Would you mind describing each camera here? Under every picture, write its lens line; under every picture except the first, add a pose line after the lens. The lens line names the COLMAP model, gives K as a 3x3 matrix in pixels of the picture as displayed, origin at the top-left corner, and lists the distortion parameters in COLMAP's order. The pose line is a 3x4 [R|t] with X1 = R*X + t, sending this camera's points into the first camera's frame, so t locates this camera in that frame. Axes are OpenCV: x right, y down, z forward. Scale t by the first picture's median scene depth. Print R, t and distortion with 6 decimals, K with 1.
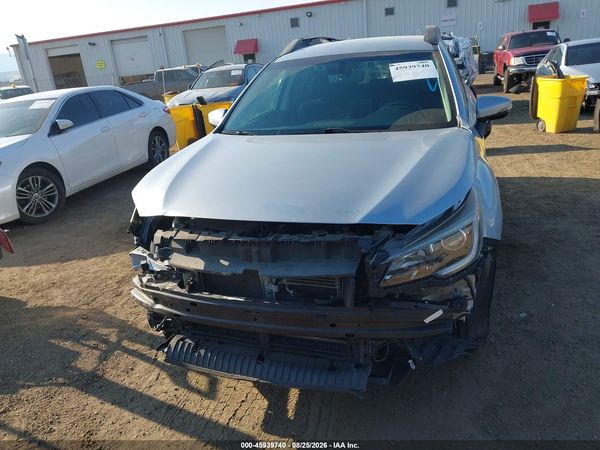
lens RADIAL K [[469.2, 0, 301.0], [0, 469.2, 227.3], [0, 0, 1]] dist [0.062973, -0.070782]
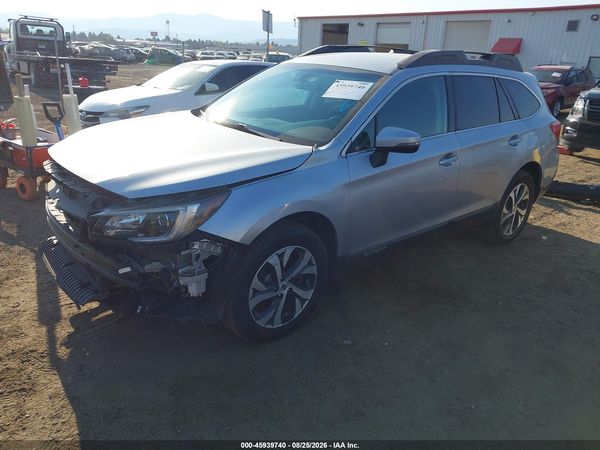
lens RADIAL K [[469.2, 0, 301.0], [0, 469.2, 227.3], [0, 0, 1]] dist [0.062973, -0.070782]
pose [[0.842830, 0.307587, -0.441620, 0.396519], [-0.296938, 0.950152, 0.095072, -0.061505], [0.448849, 0.051004, 0.892151, 0.018318]]
